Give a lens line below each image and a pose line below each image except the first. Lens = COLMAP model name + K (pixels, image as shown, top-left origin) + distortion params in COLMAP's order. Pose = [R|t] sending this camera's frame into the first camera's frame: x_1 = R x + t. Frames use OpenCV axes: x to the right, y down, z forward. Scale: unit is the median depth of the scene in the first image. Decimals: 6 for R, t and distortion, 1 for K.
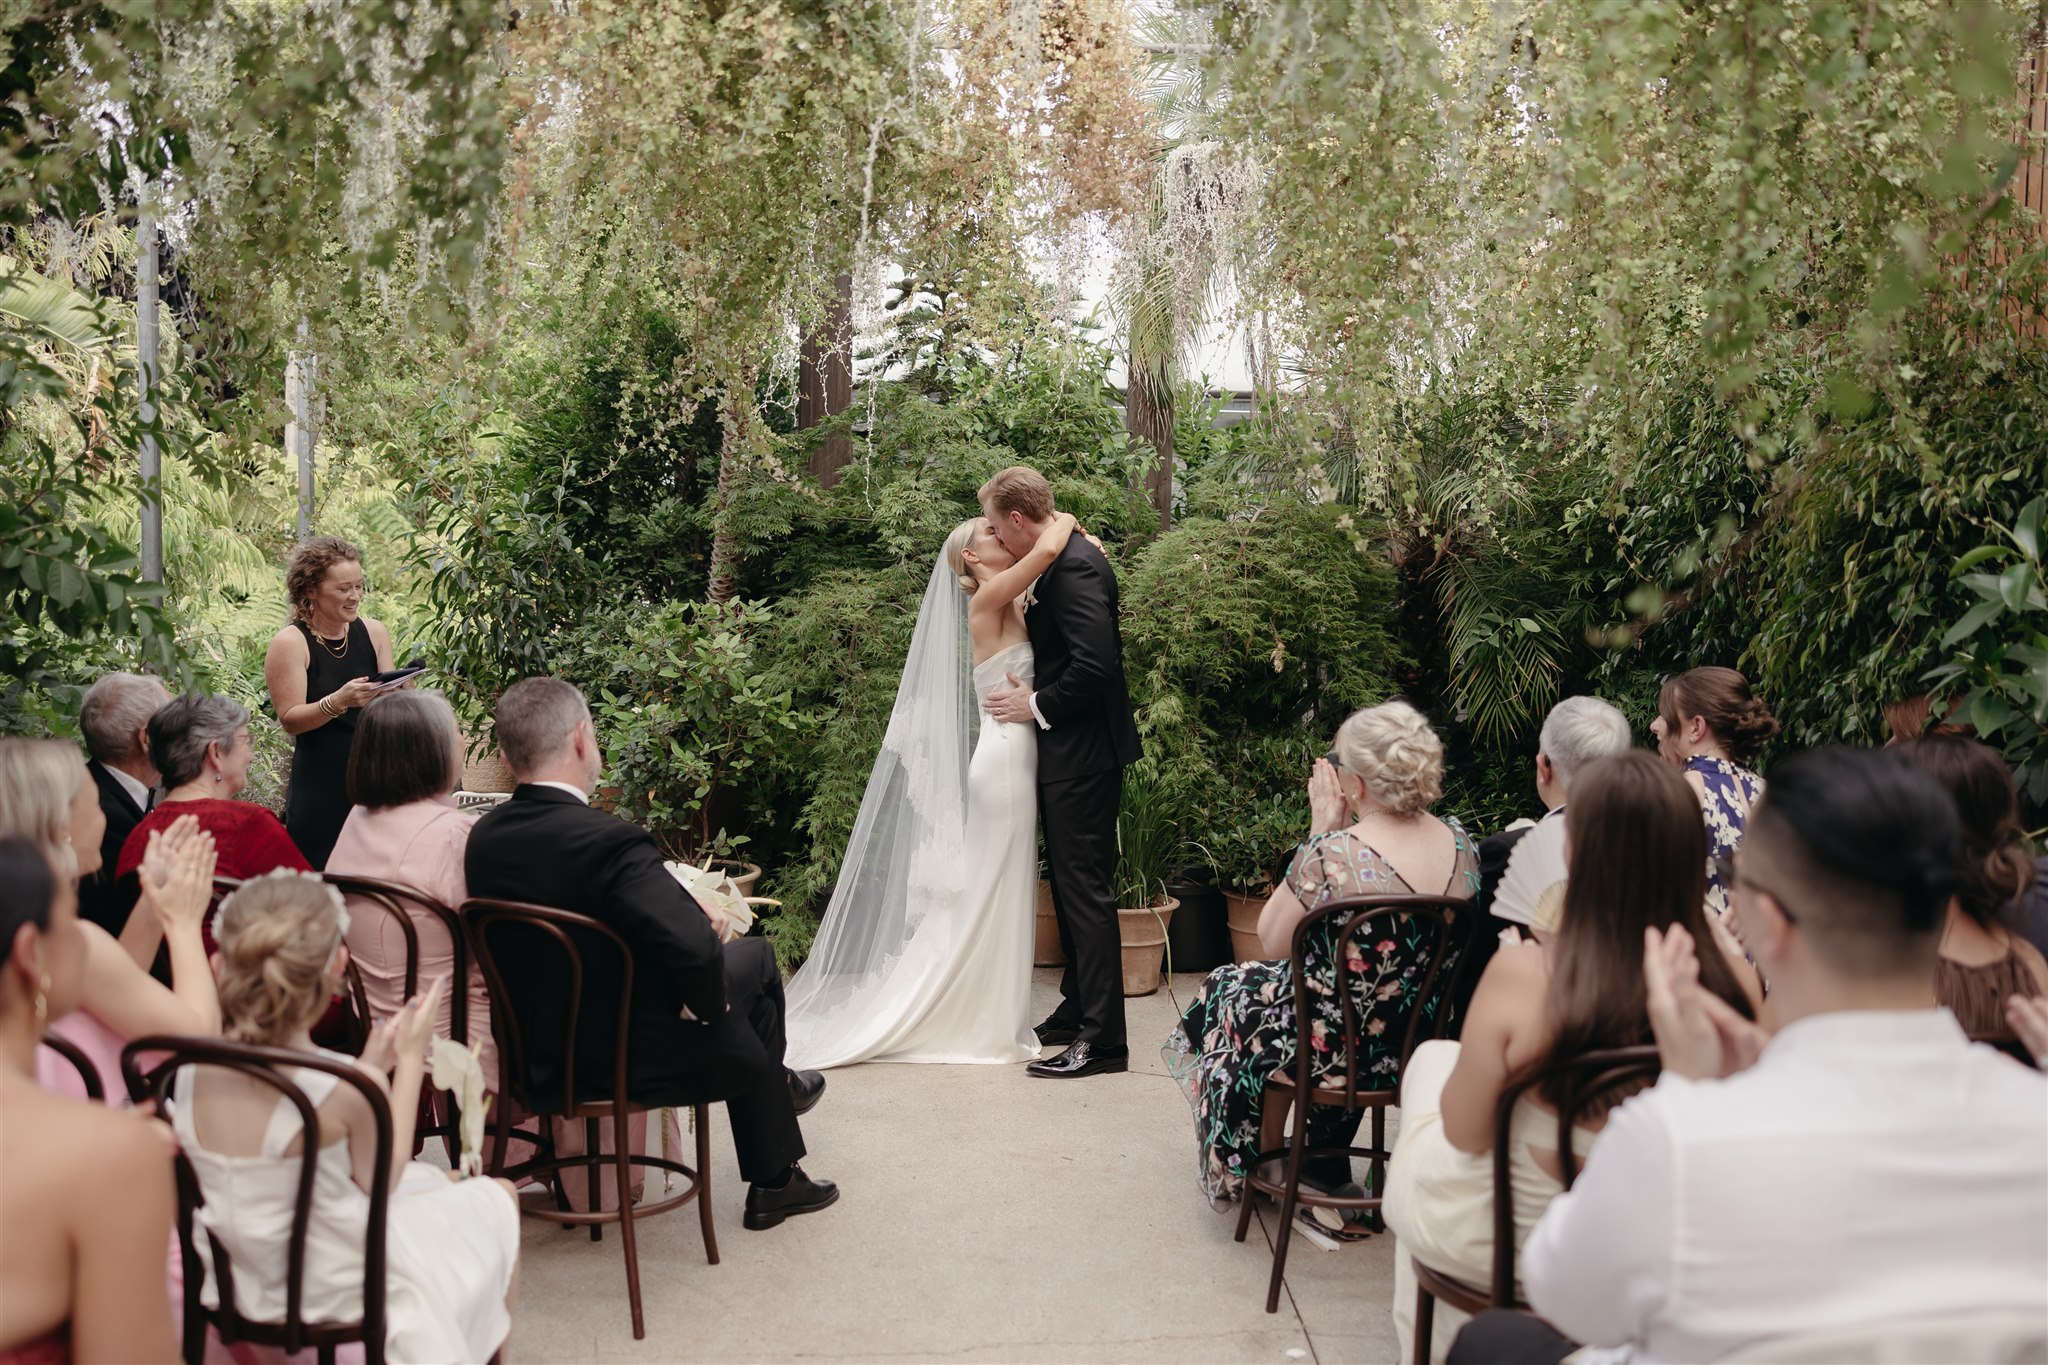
lens RADIAL K [[1438.5, 0, 1131.4], [0, 1438.5, 631.9], [0, 0, 1]] dist [0.007317, 0.001751]
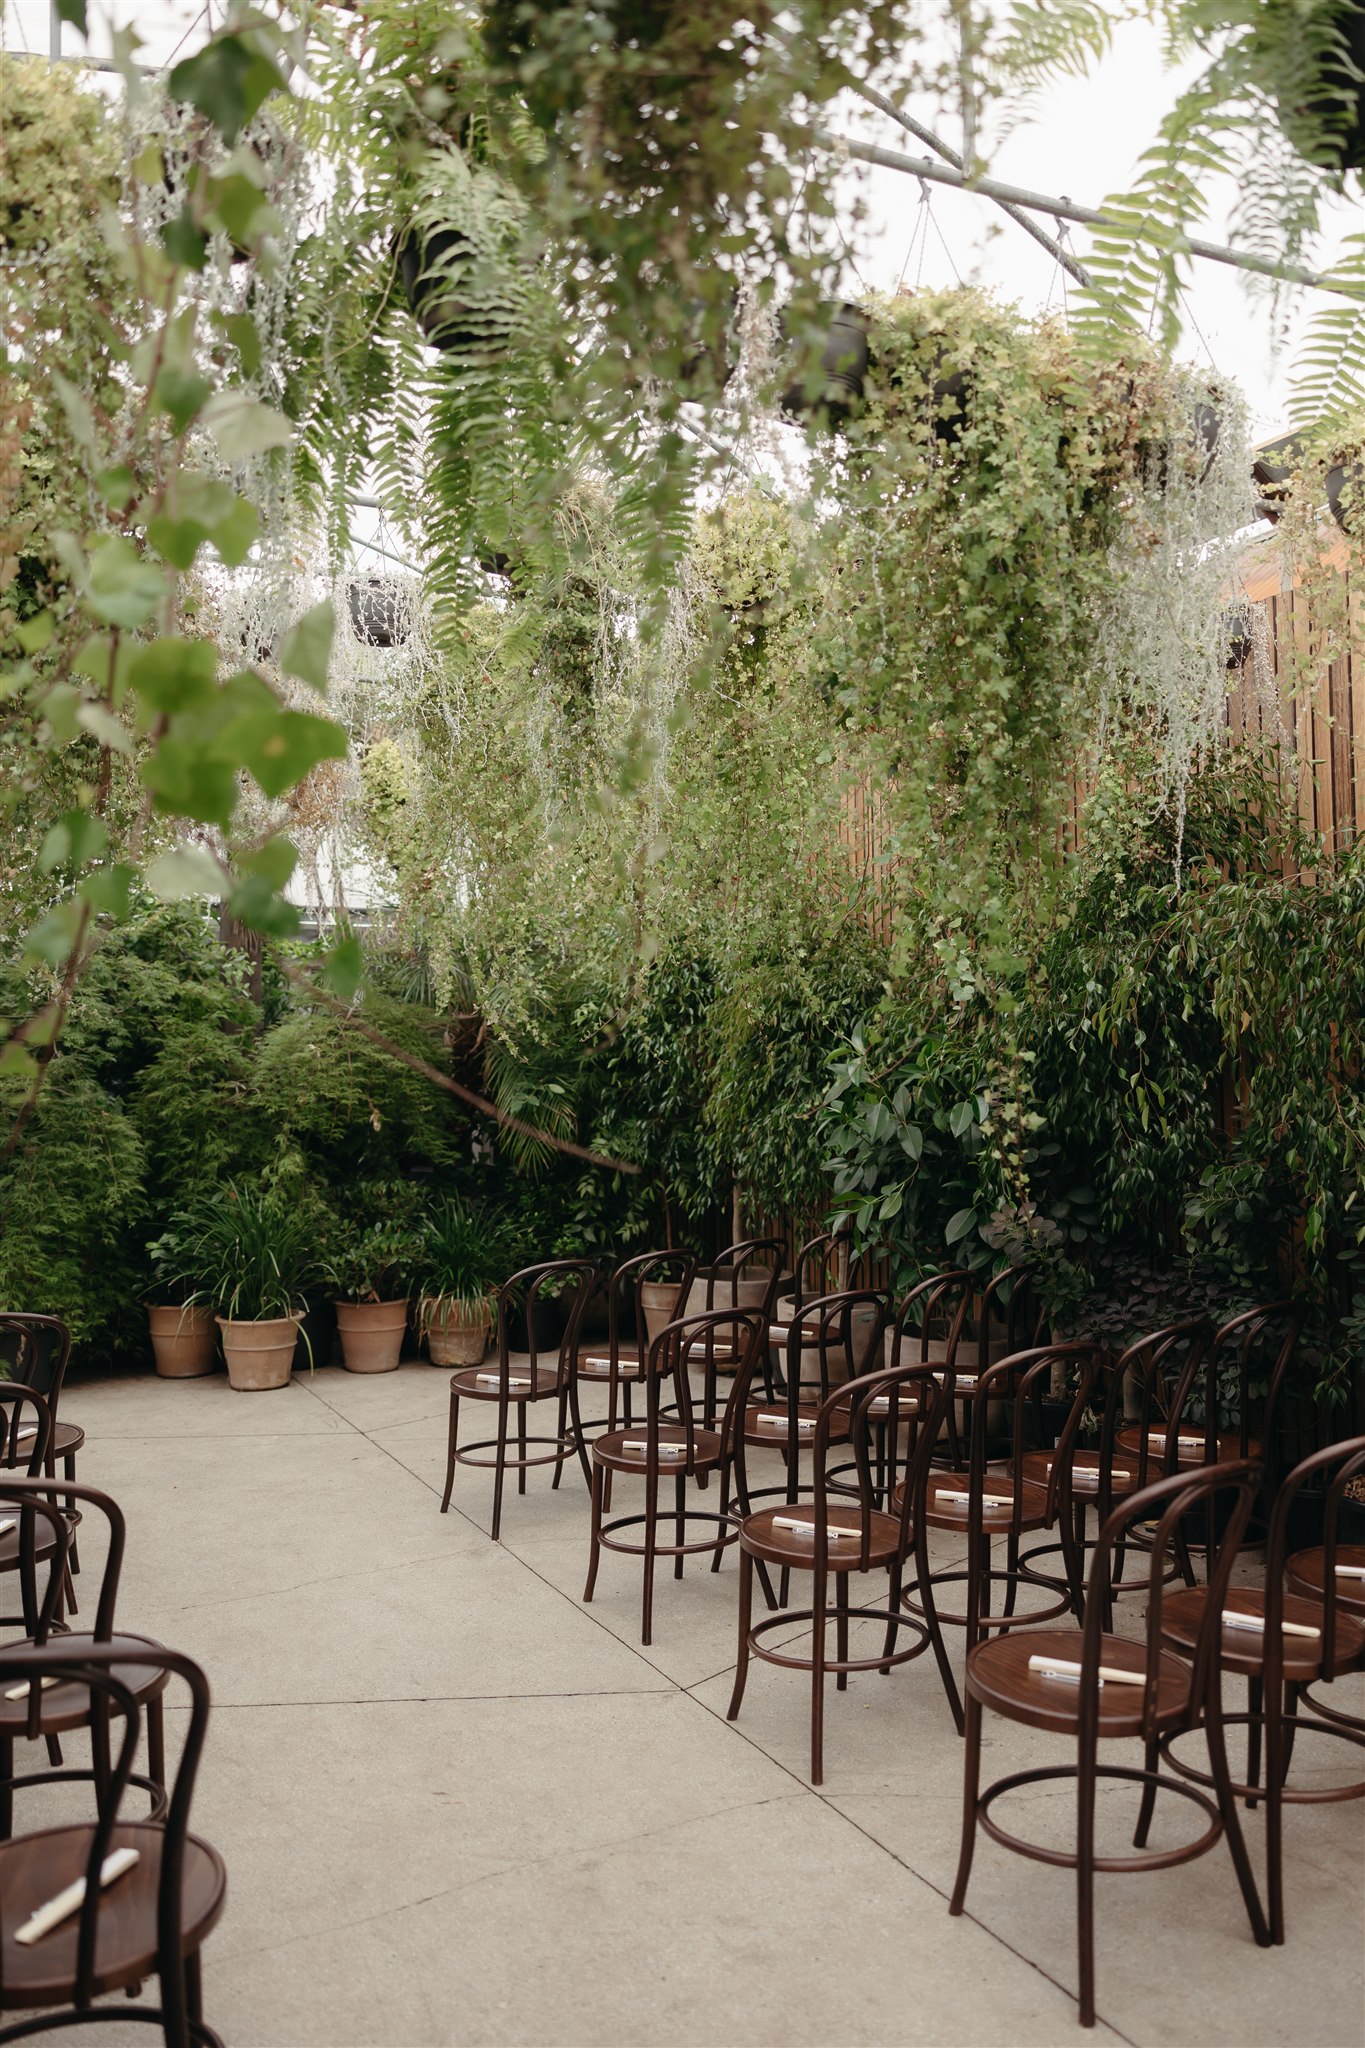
lens RADIAL K [[1438.5, 0, 632.8], [0, 1438.5, 1008.1], [0, 0, 1]] dist [0.007317, 0.001751]
pose [[0.913072, -0.006714, 0.407743, -0.231140], [0.029030, 0.998398, -0.048568, -0.015302], [-0.406764, 0.056183, 0.911804, -0.332169]]
